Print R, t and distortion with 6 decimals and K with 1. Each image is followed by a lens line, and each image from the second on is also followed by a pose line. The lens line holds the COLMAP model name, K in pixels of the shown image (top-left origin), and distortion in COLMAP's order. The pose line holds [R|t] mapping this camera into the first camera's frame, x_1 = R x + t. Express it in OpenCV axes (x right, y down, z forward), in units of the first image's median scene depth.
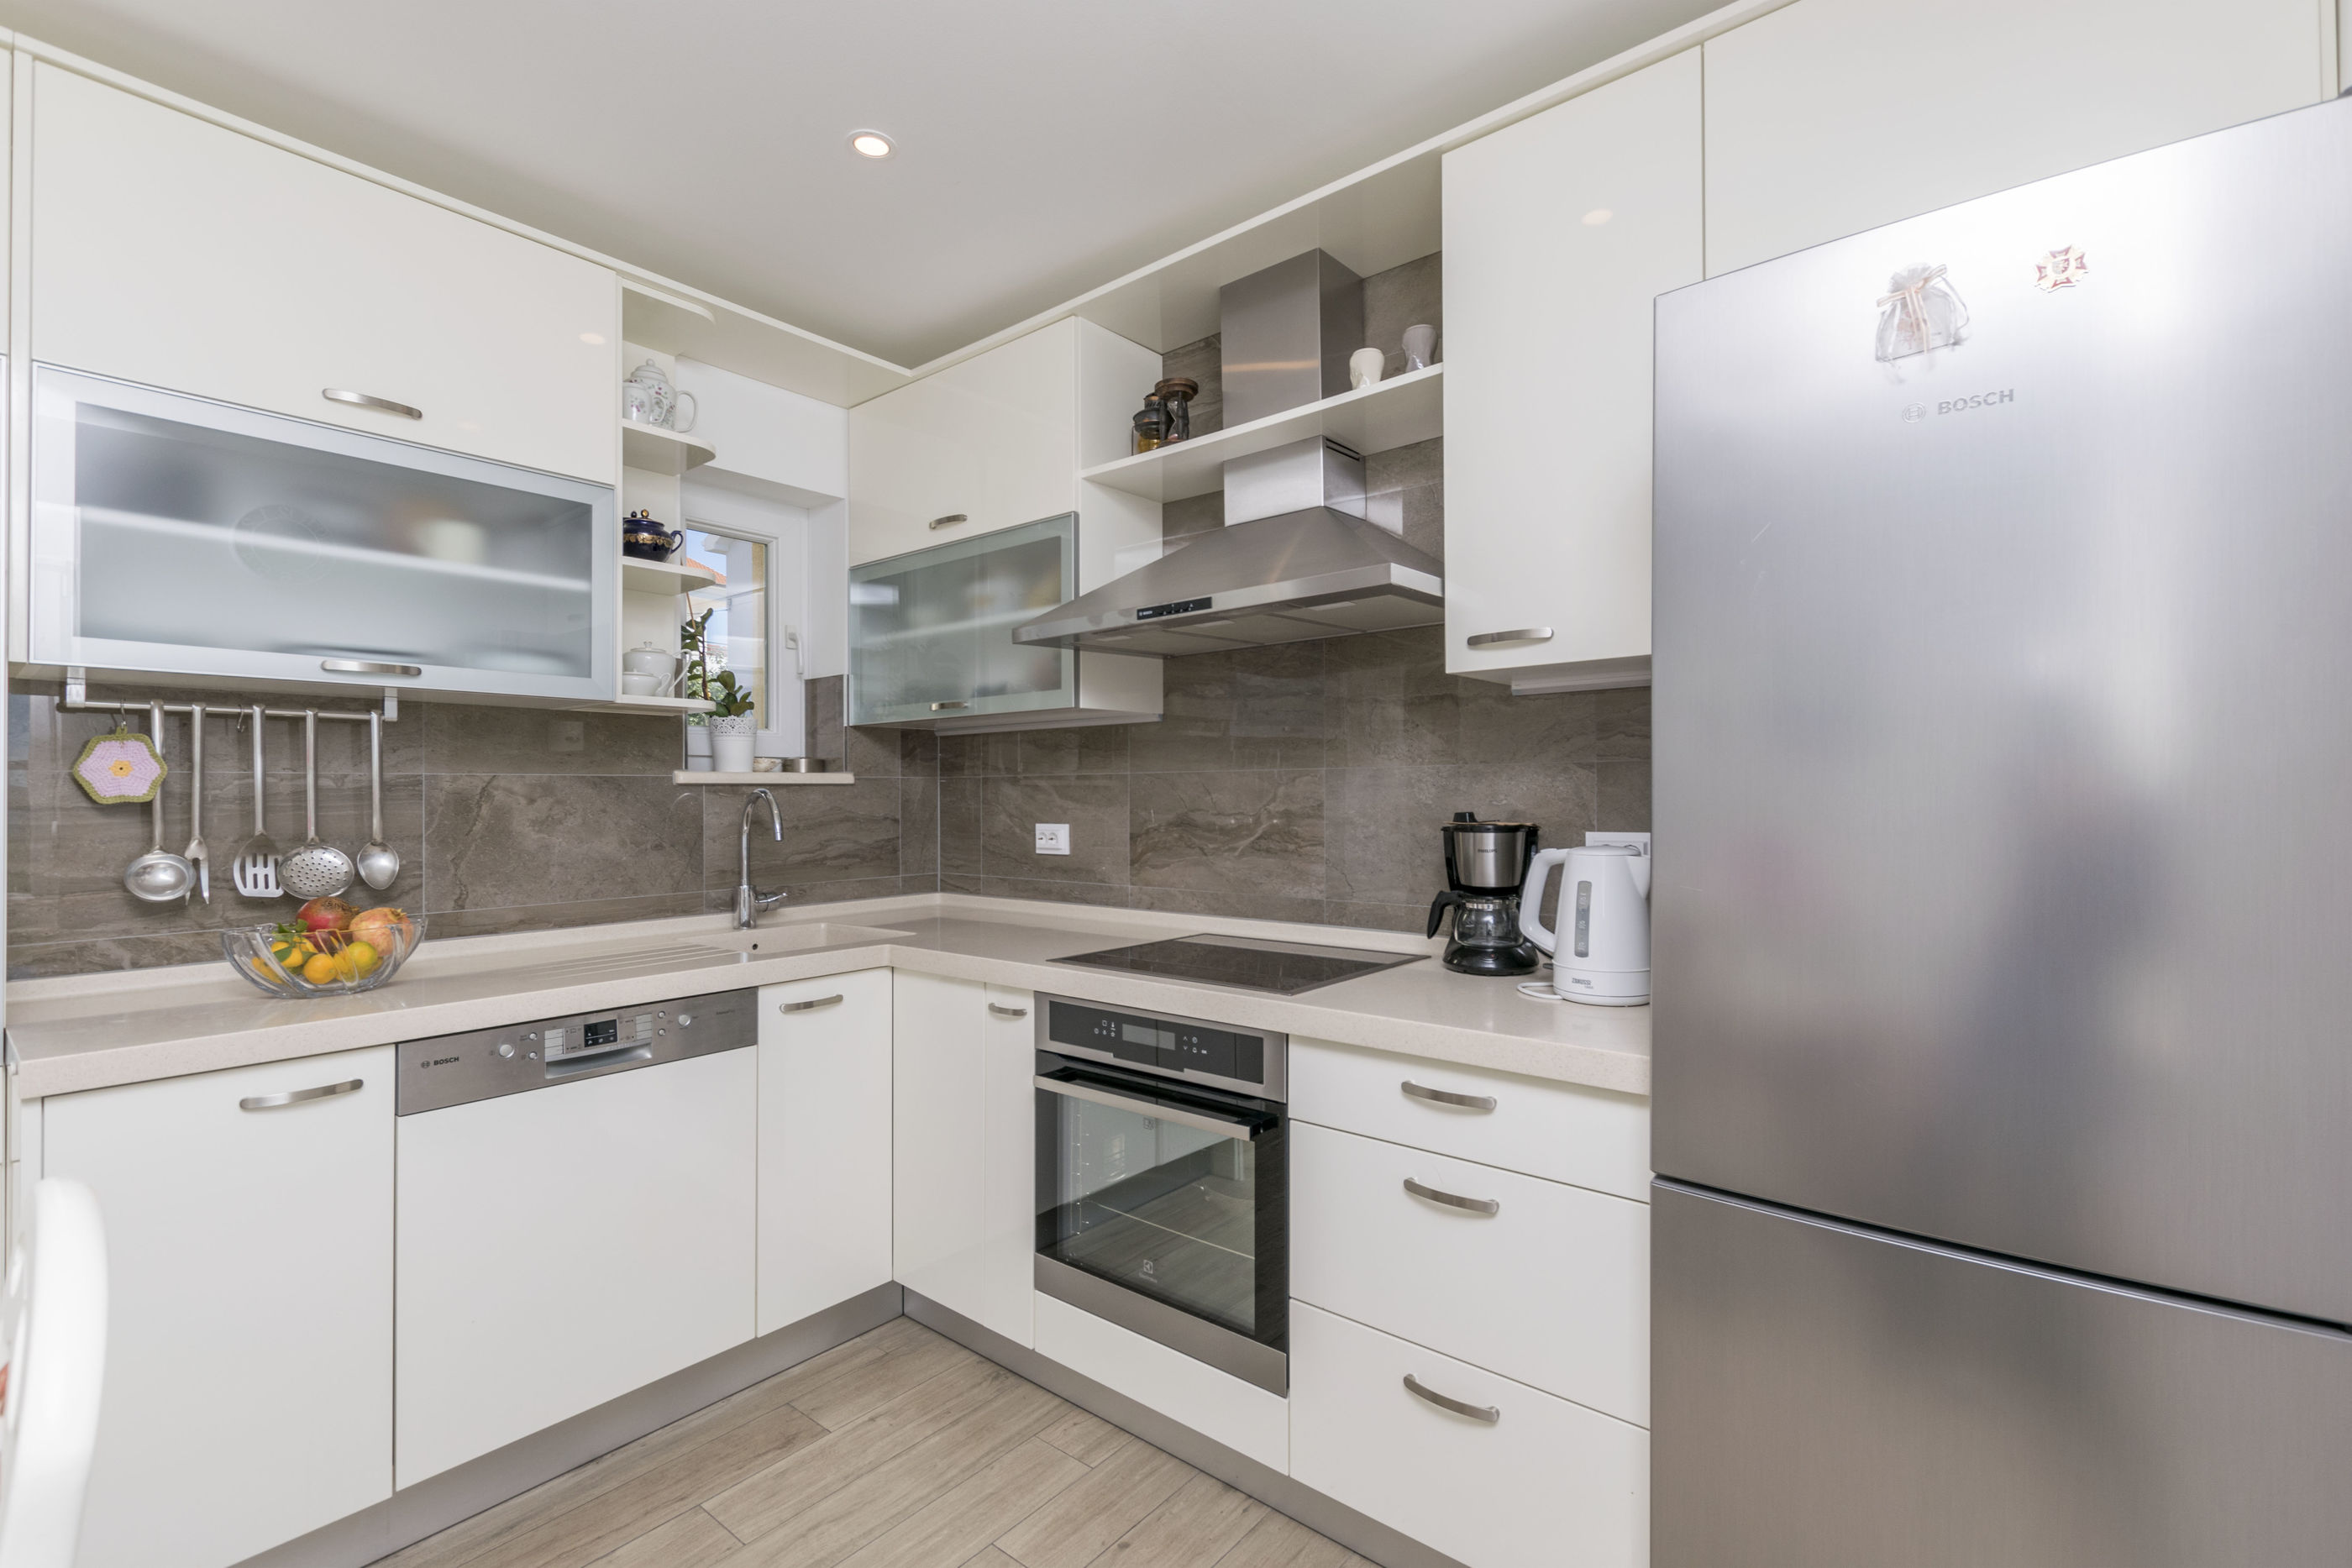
lens RADIAL K [[1035.2, 0, 1184.6], [0, 1035.2, 792.3], [0, 0, 1]] dist [0.004665, -0.000472]
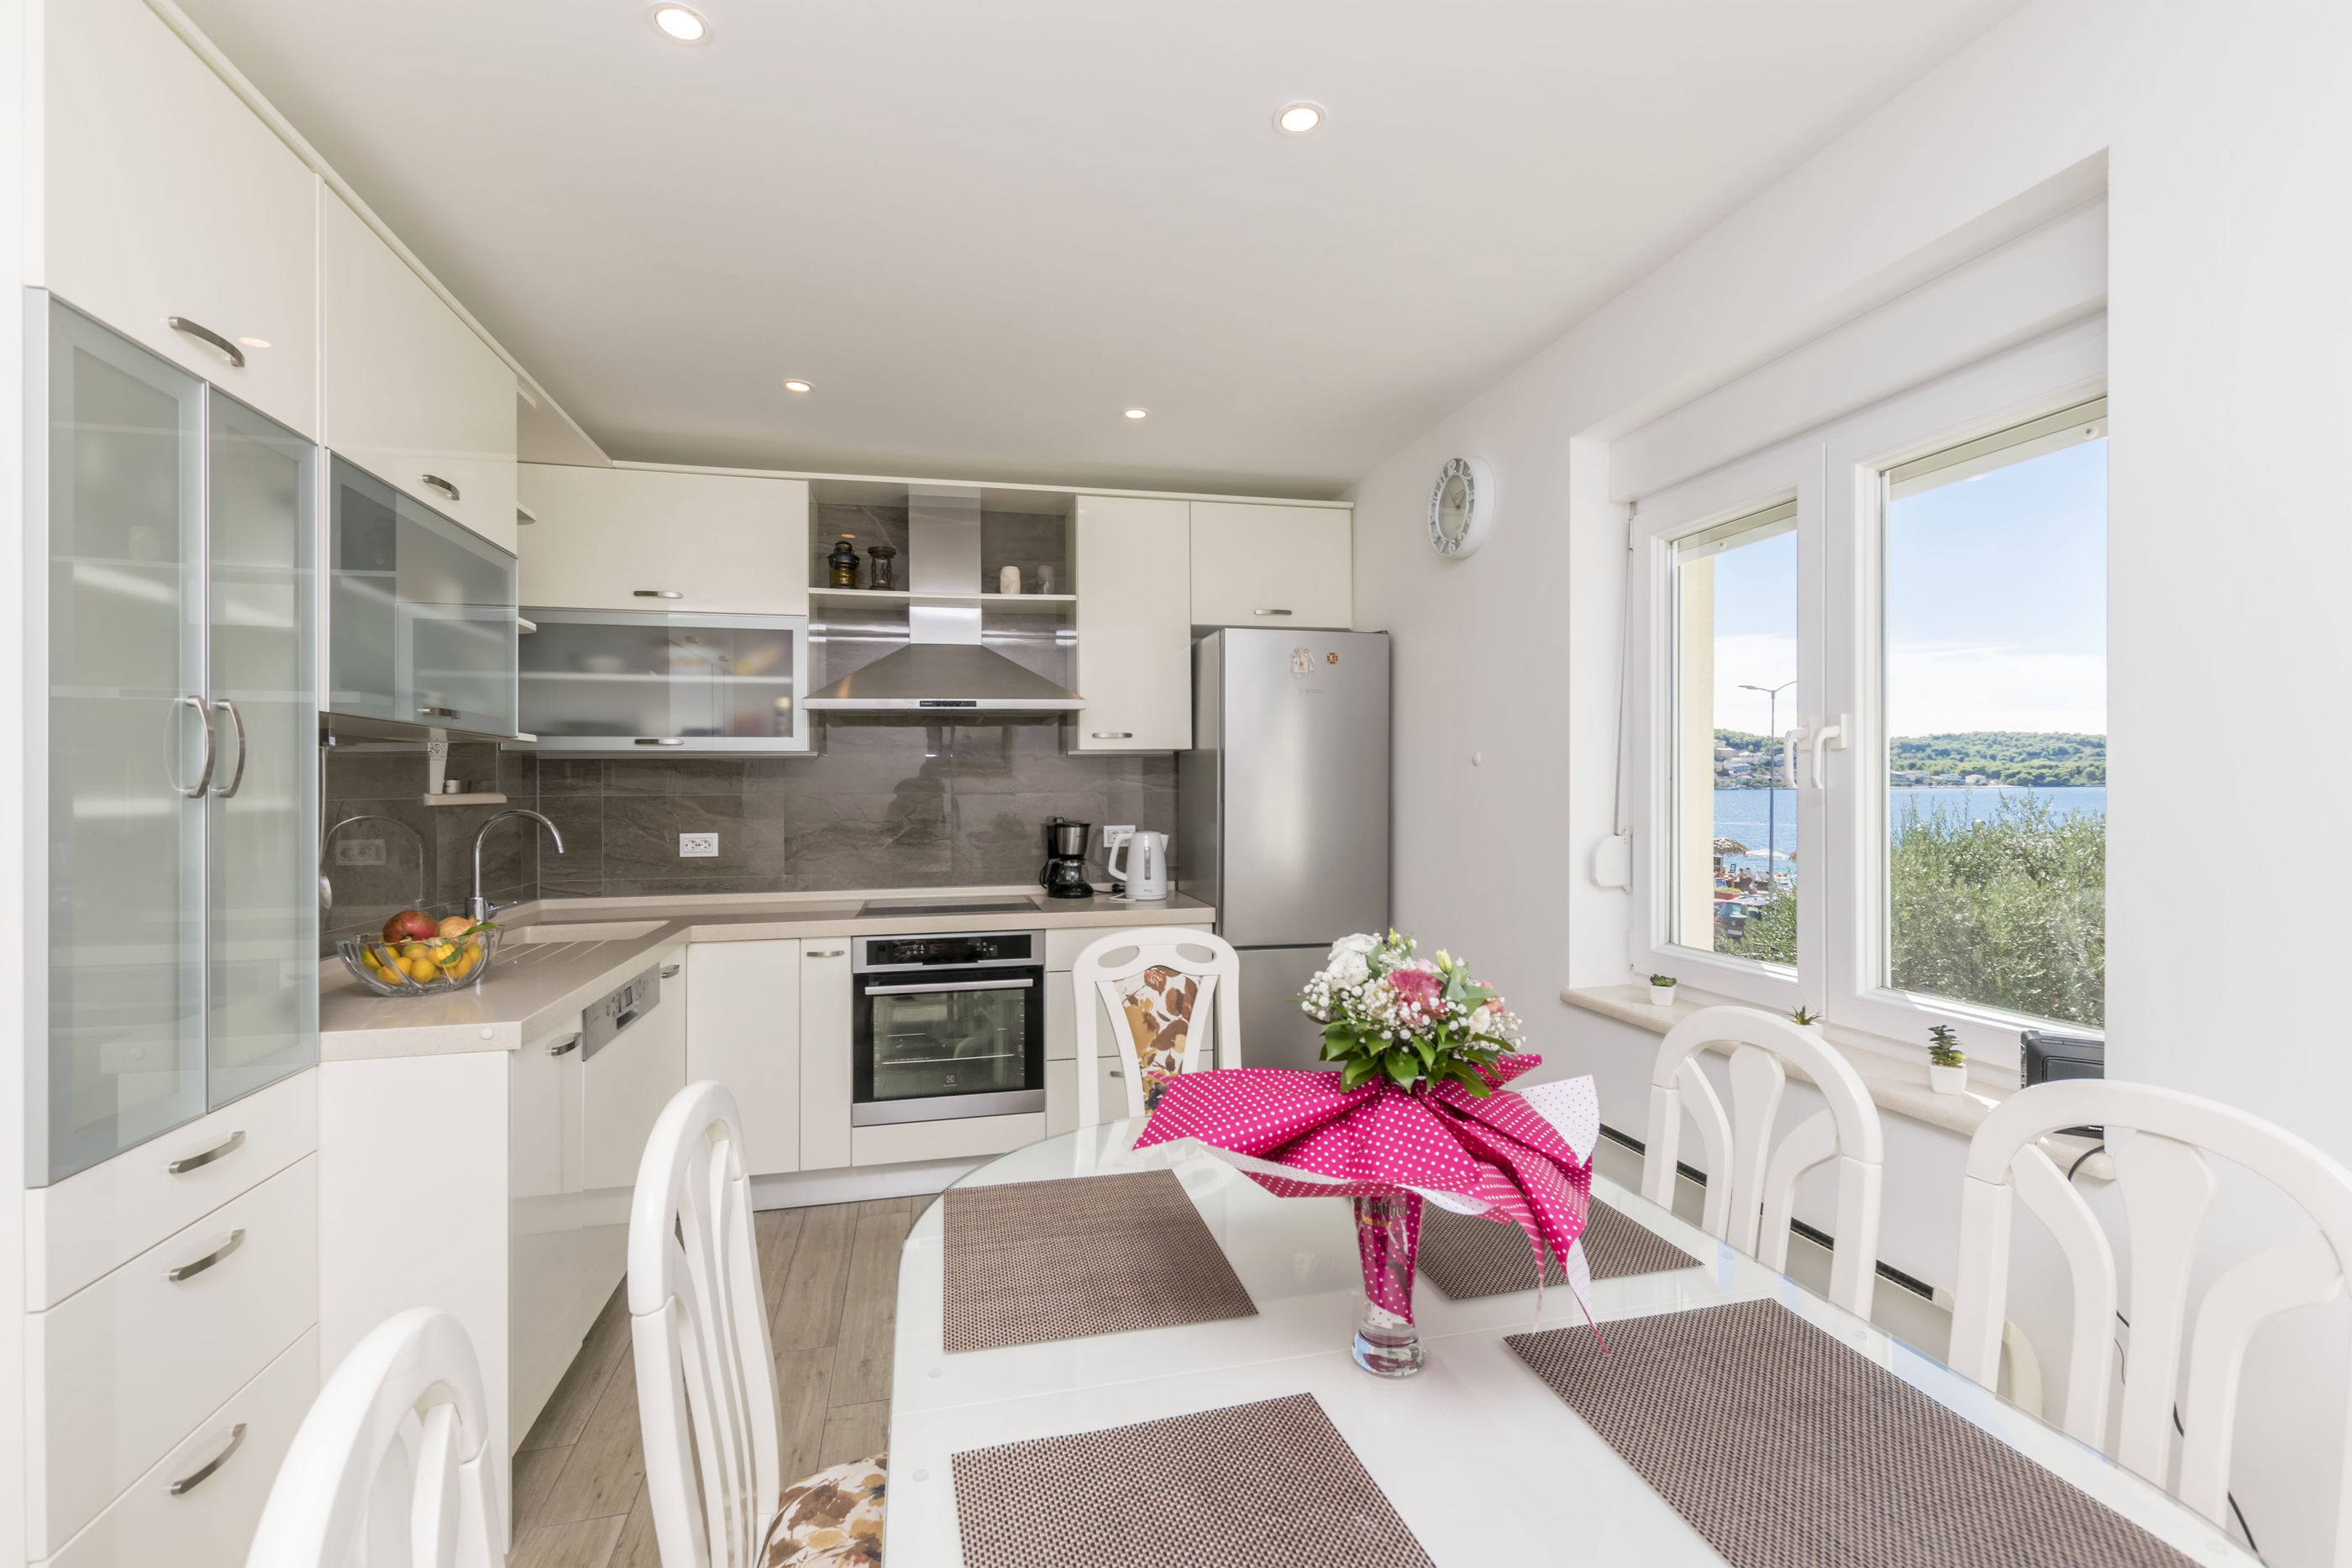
lens RADIAL K [[1035.2, 0, 1170.3], [0, 1035.2, 795.7], [0, 0, 1]] dist [0.004665, -0.000472]
pose [[0.625165, -0.003451, 0.780485, -0.939845], [0.002768, 0.999994, 0.002204, -0.021101], [-0.780487, 0.000782, 0.625171, -0.316208]]
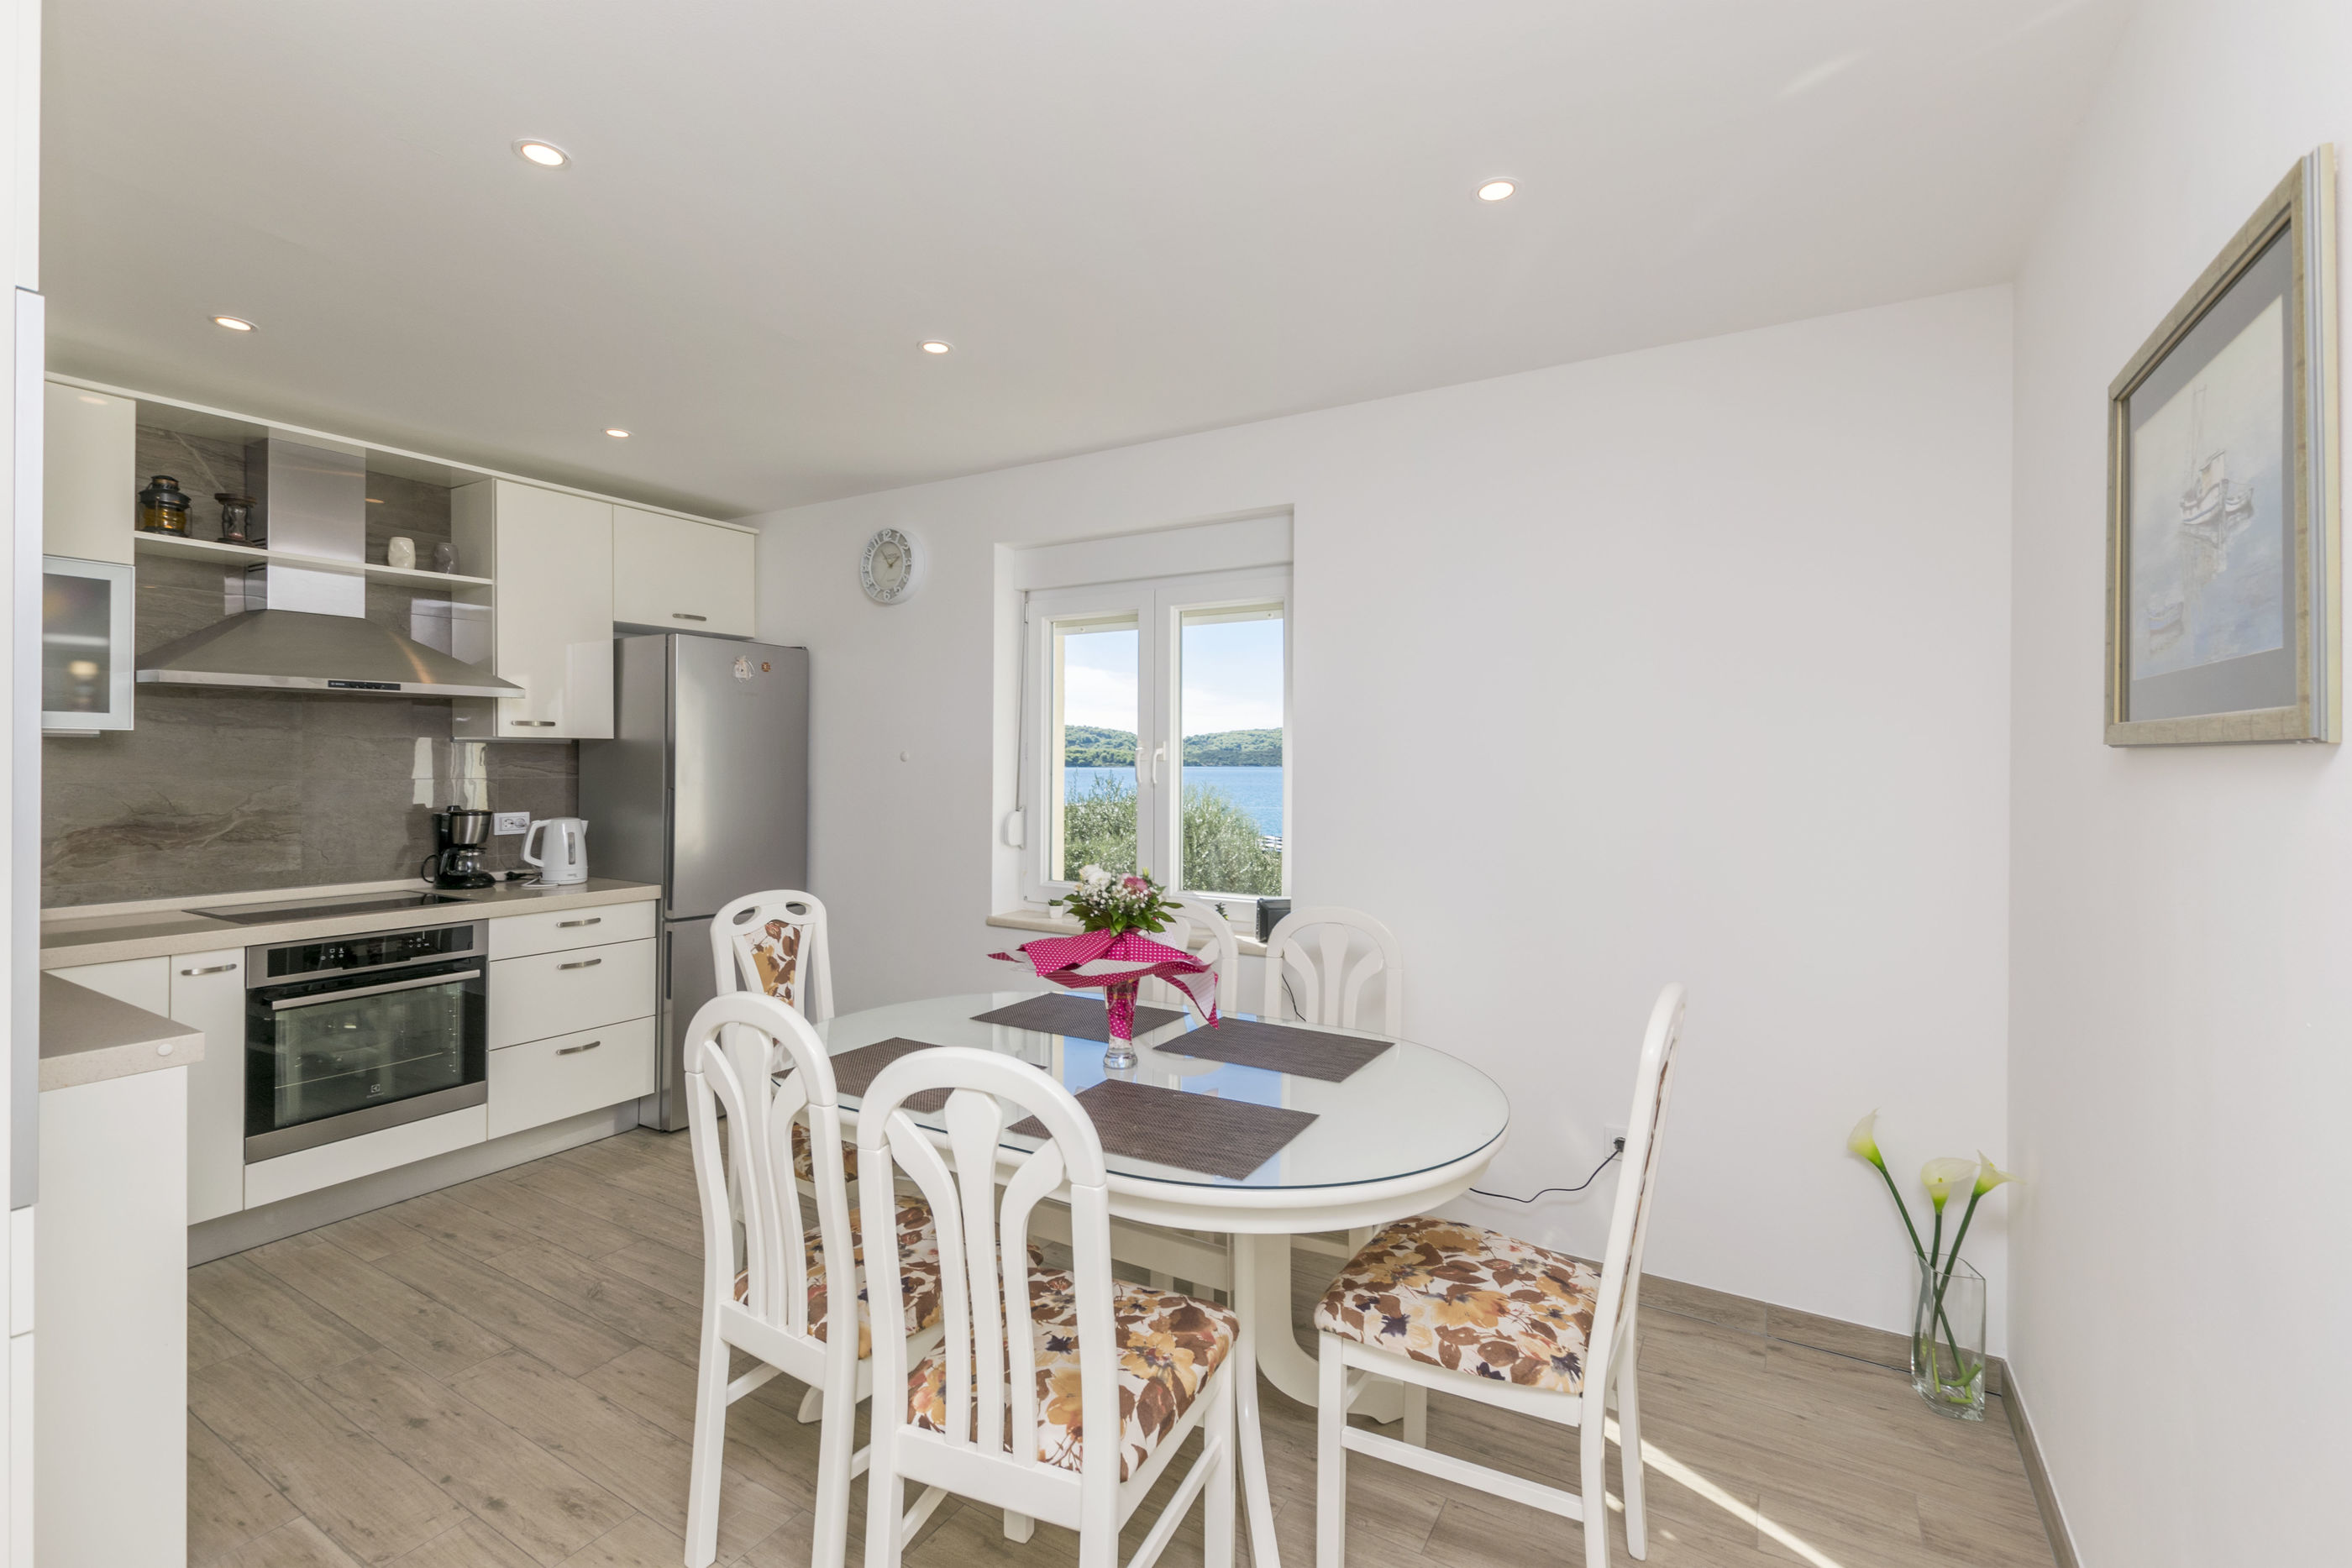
lens RADIAL K [[1035.2, 0, 1170.2], [0, 1035.2, 768.1], [0, 0, 1]] dist [0.004665, -0.000472]
pose [[-0.114308, 0.001743, 0.993444, -1.455086], [-0.003900, 0.999990, -0.002203, -0.041196], [-0.993438, -0.004126, -0.114300, -0.051671]]
